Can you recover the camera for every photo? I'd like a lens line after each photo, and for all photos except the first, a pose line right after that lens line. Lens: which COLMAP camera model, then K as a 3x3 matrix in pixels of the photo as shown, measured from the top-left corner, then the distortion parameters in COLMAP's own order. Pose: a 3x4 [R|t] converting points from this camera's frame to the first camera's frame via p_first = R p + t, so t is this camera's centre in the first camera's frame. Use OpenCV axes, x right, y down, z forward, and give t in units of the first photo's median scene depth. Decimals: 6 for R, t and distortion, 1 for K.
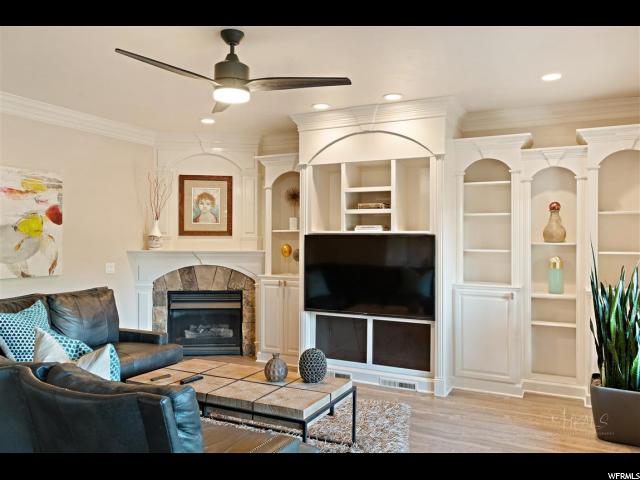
lens RADIAL K [[511.8, 0, 317.7], [0, 511.8, 240.5], [0, 0, 1]] dist [0.005883, 0.005084]
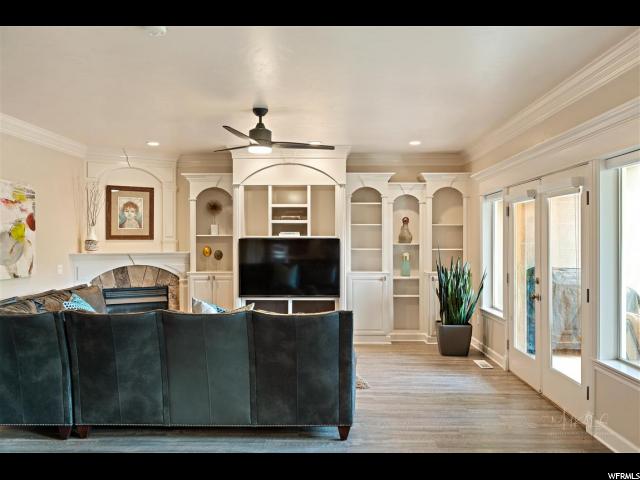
lens RADIAL K [[580.3, 0, 322.5], [0, 580.3, 242.0], [0, 0, 1]] dist [-0.006309, -0.011078]
pose [[0.891312, -0.006958, 0.453337, -0.532555], [0.006209, 0.999976, 0.003141, -0.006651], [-0.453348, 0.000015, 0.891334, -0.428643]]
